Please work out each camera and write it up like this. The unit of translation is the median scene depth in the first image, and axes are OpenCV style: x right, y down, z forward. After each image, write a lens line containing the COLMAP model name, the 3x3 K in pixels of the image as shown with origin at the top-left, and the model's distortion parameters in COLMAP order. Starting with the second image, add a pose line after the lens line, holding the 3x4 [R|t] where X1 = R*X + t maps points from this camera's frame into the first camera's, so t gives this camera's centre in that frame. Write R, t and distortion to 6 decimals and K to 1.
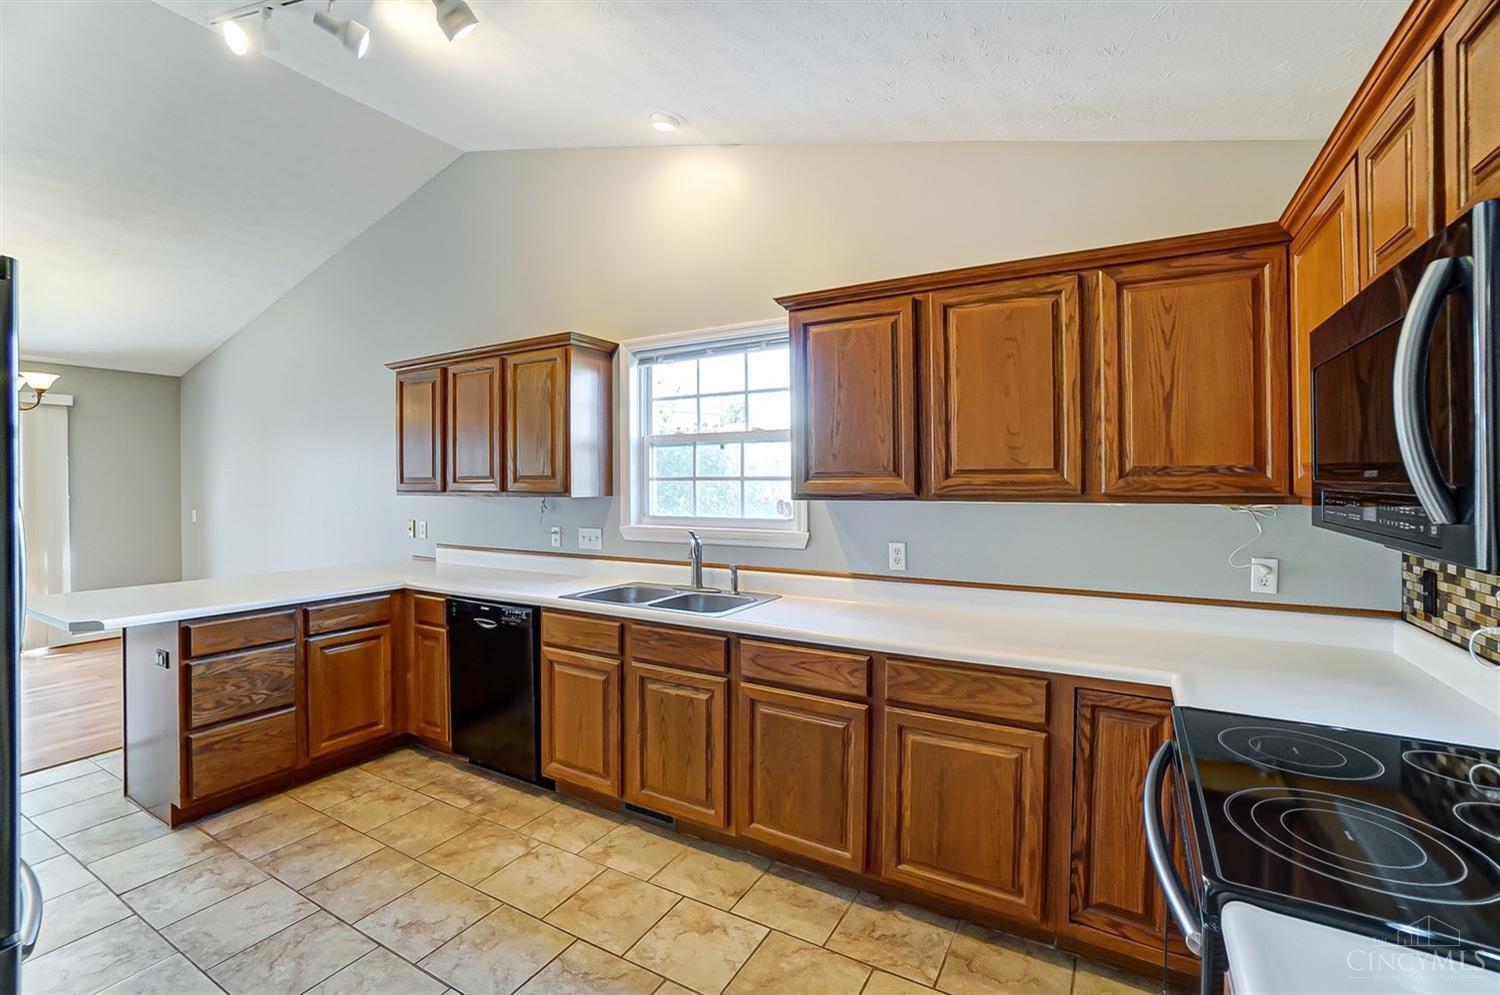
lens RADIAL K [[669.6, 0, 741.5], [0, 669.6, 484.1], [0, 0, 1]] dist [-0.061294, 0.022143]
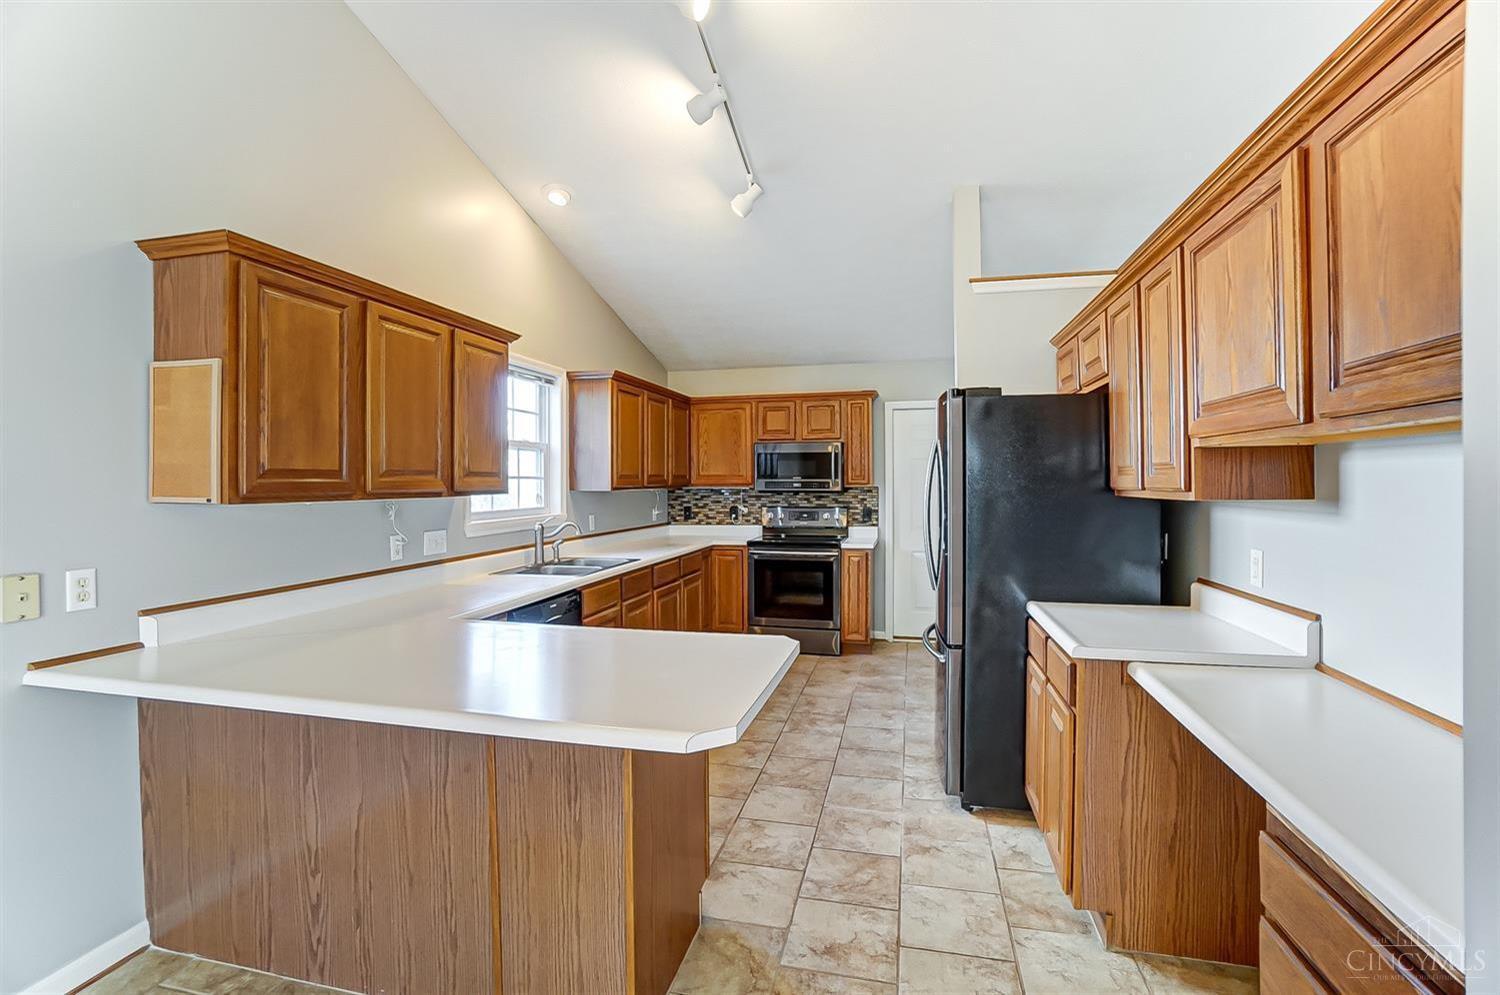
lens RADIAL K [[684.0, 0, 741.1], [0, 684.0, 485.5], [0, 0, 1]] dist [-0.021818, 0.000467]
pose [[-0.281272, -0.001283, 0.959627, -1.618812], [0.010717, 0.999933, 0.004477, 0.006354], [-0.959568, 0.011543, -0.281239, 1.133035]]
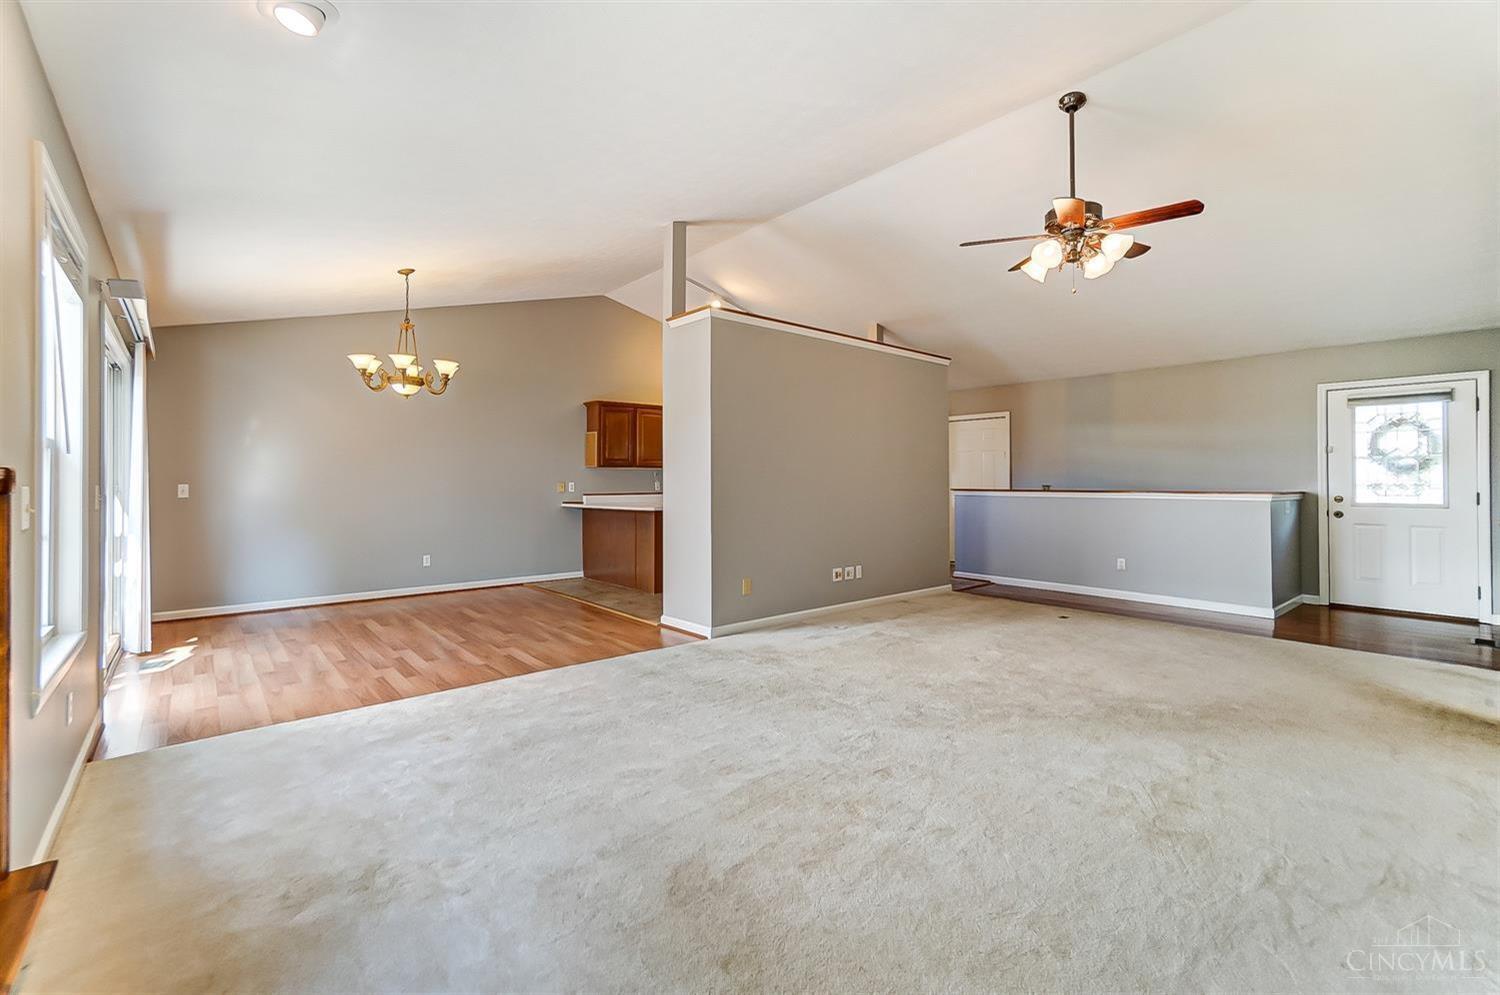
lens RADIAL K [[656.8, 0, 744.4], [0, 656.8, 468.6], [0, 0, 1]] dist [-0.000120, 0.011549]
pose [[0.321161, 0.018821, 0.946838, -3.262030], [0.004969, 0.999755, -0.021558, 0.093352], [-0.947012, 0.011628, 0.320989, -0.056847]]
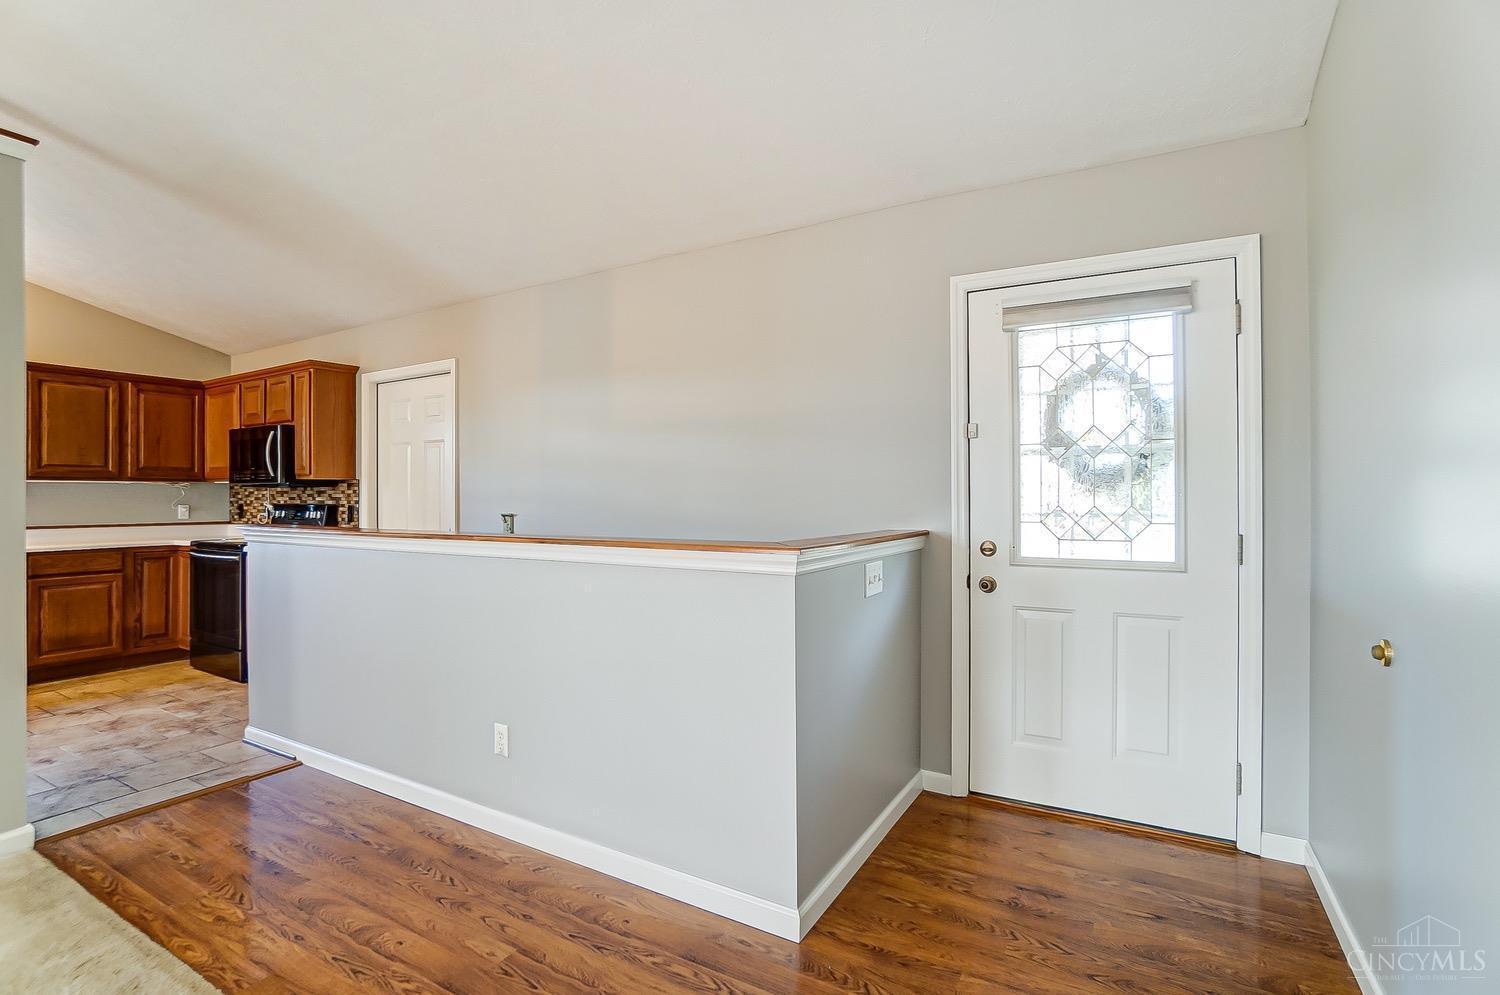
lens RADIAL K [[701.3, 0, 739.3], [0, 701.3, 483.0], [0, 0, 1]] dist [-0.053090, 0.018063]
pose [[0.000161, 0.023218, 0.999730, -1.443682], [0.008345, 0.999696, -0.023219, 0.084380], [-0.999965, 0.008346, -0.000032, -0.907704]]
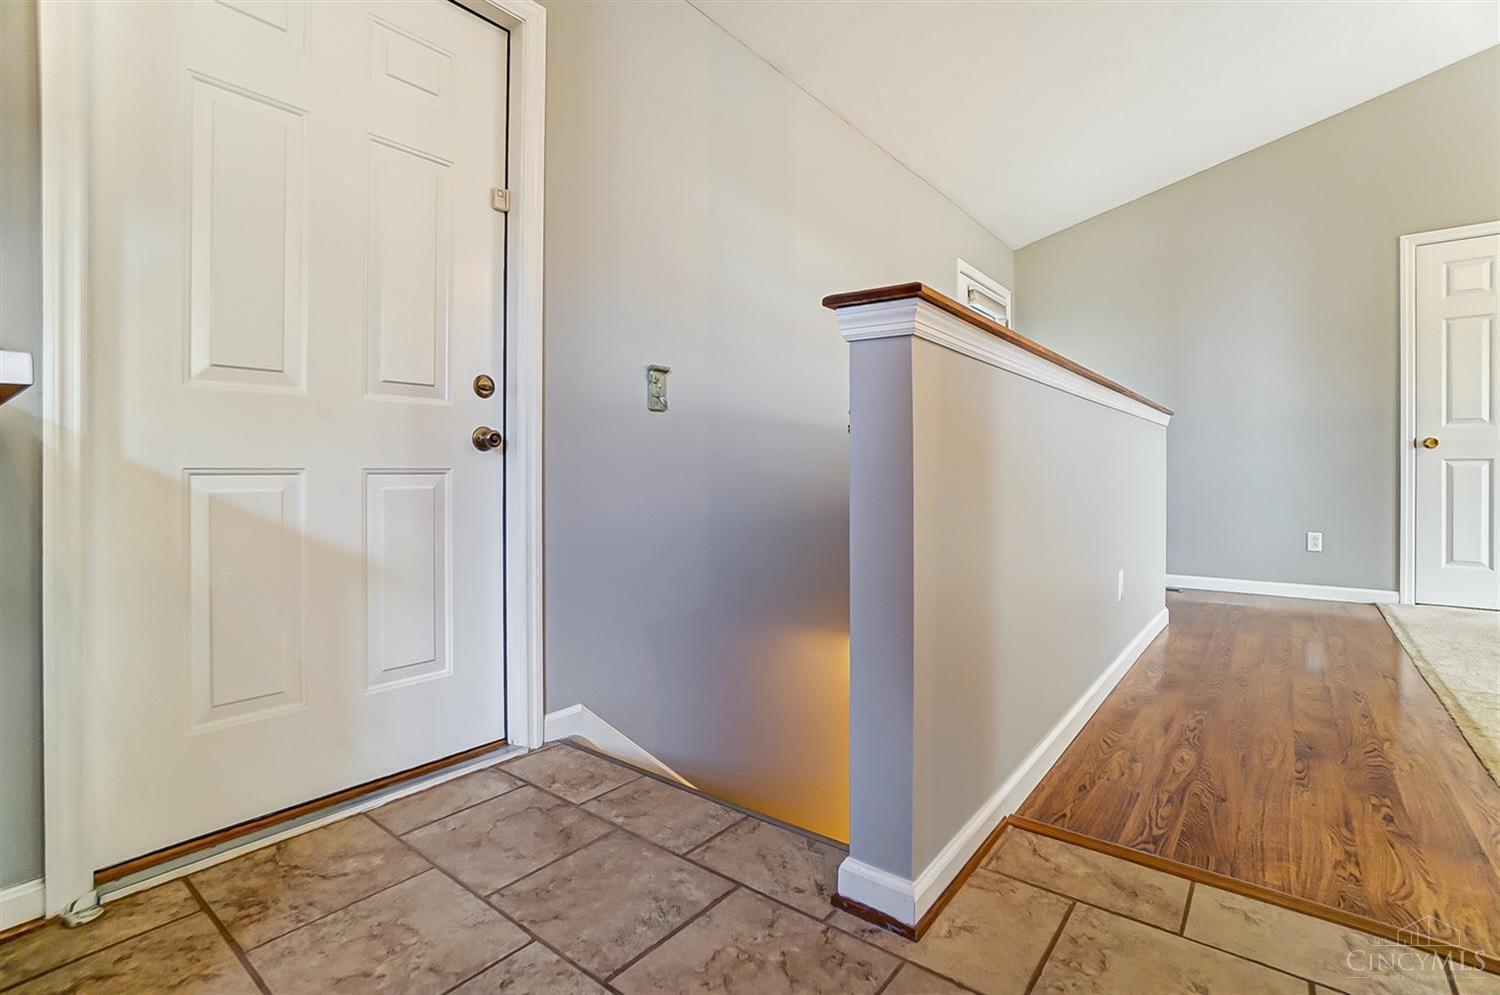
lens RADIAL K [[702.0, 0, 743.7], [0, 702.0, 490.8], [0, 0, 1]] dist [-0.059373, 0.022937]
pose [[-0.989537, -0.000249, 0.144283, -0.139556], [0.004041, 0.999558, 0.029446, 0.237230], [-0.144226, 0.029721, -0.989098, 0.423285]]
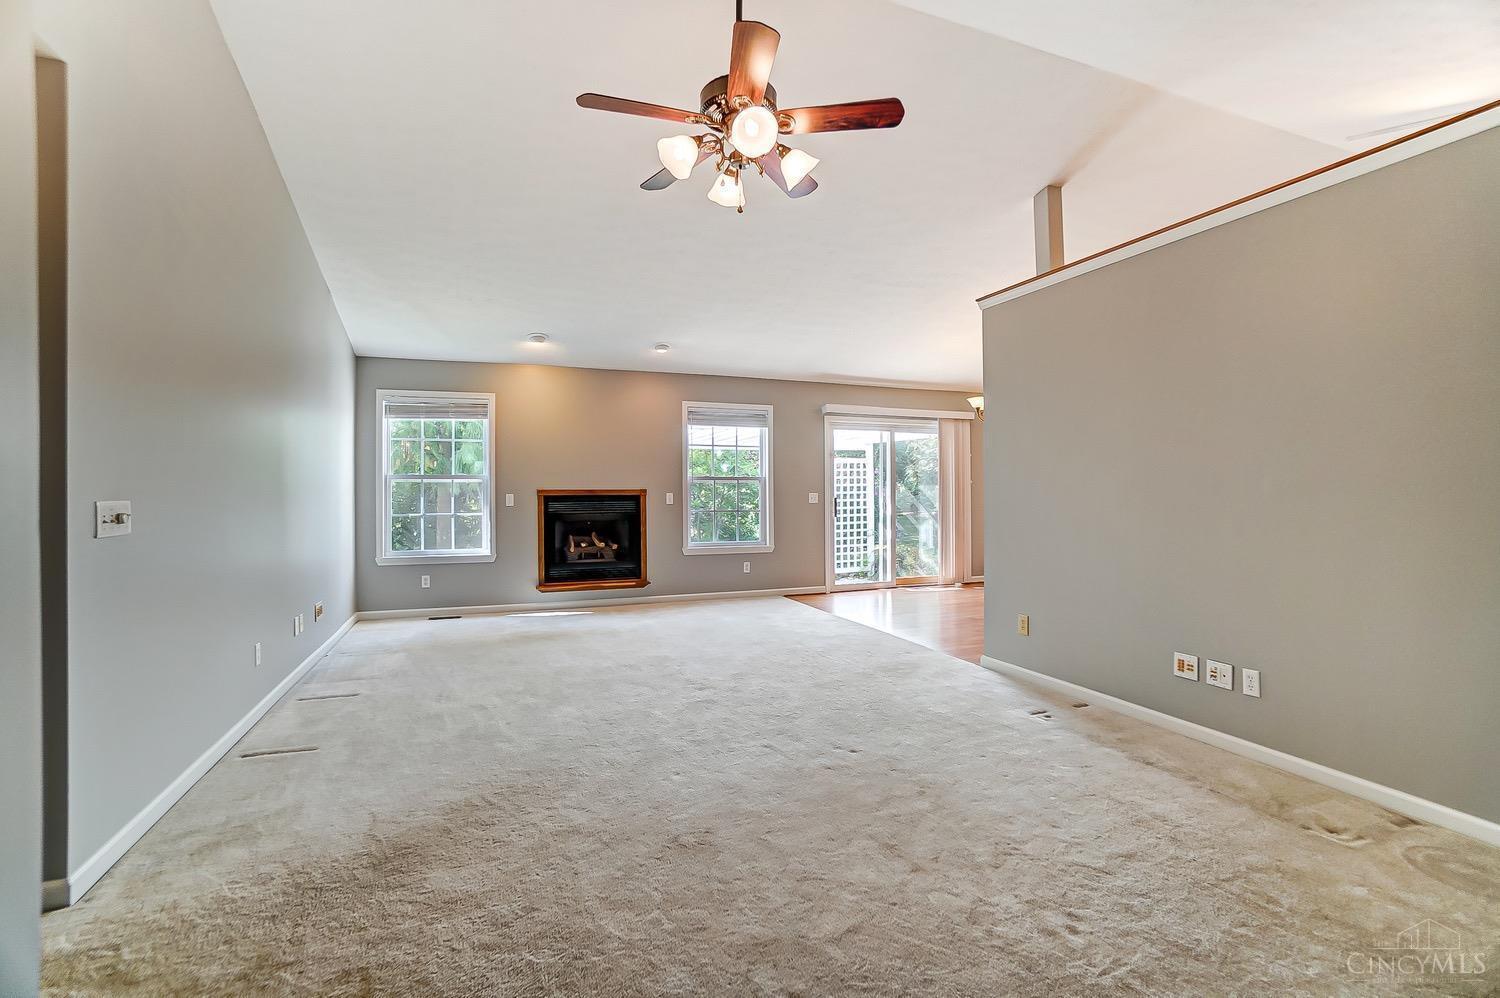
lens RADIAL K [[669.6, 0, 741.5], [0, 669.6, 485.6], [0, 0, 1]] dist [-0.061294, 0.022143]
pose [[0.780934, -0.002696, -0.624607, -1.032735], [-0.002787, 0.999966, -0.007800, 0.085611], [0.624607, 0.007832, 0.780900, -1.045798]]
